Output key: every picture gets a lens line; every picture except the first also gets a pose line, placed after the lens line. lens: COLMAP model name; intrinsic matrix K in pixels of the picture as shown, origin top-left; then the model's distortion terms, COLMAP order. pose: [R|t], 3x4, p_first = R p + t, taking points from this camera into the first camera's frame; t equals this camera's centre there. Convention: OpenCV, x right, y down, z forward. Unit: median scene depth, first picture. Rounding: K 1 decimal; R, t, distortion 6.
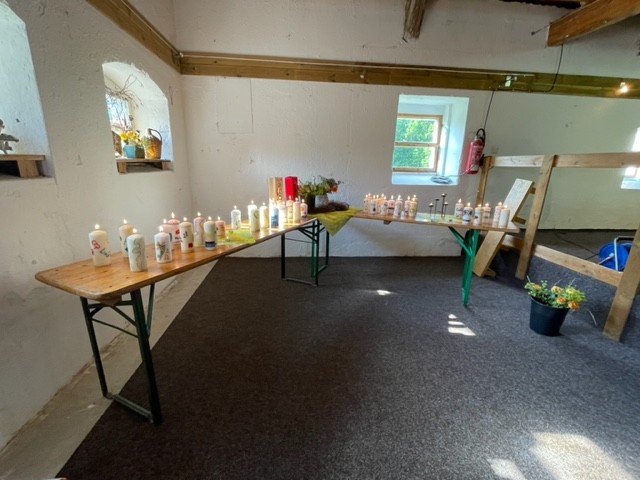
lens RADIAL K [[294.1, 0, 320.0], [0, 294.1, 240.0], [0, 0, 1]] dist [-0.000203, -0.000051]
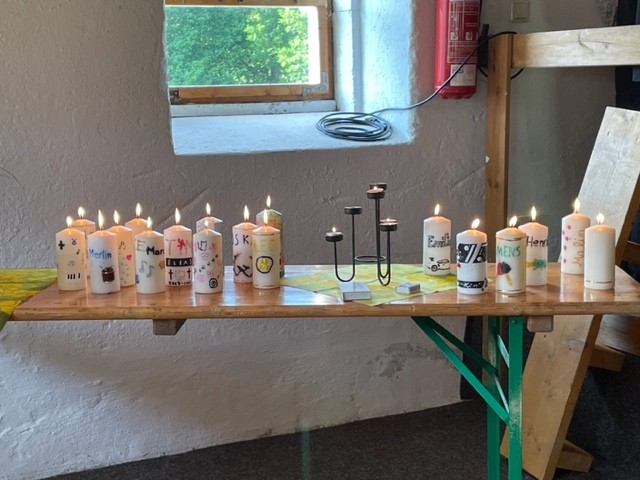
lens RADIAL K [[1073.6, 0, 320.0], [0, 1073.6, 240.0], [0, 0, 1]] dist [0.151287, -0.014411]
pose [[0.935526, -0.097596, 0.339508, 0.054083], [0.130053, 0.988731, -0.074142, -0.045718], [-0.328447, 0.113516, 0.937676, 0.144101]]
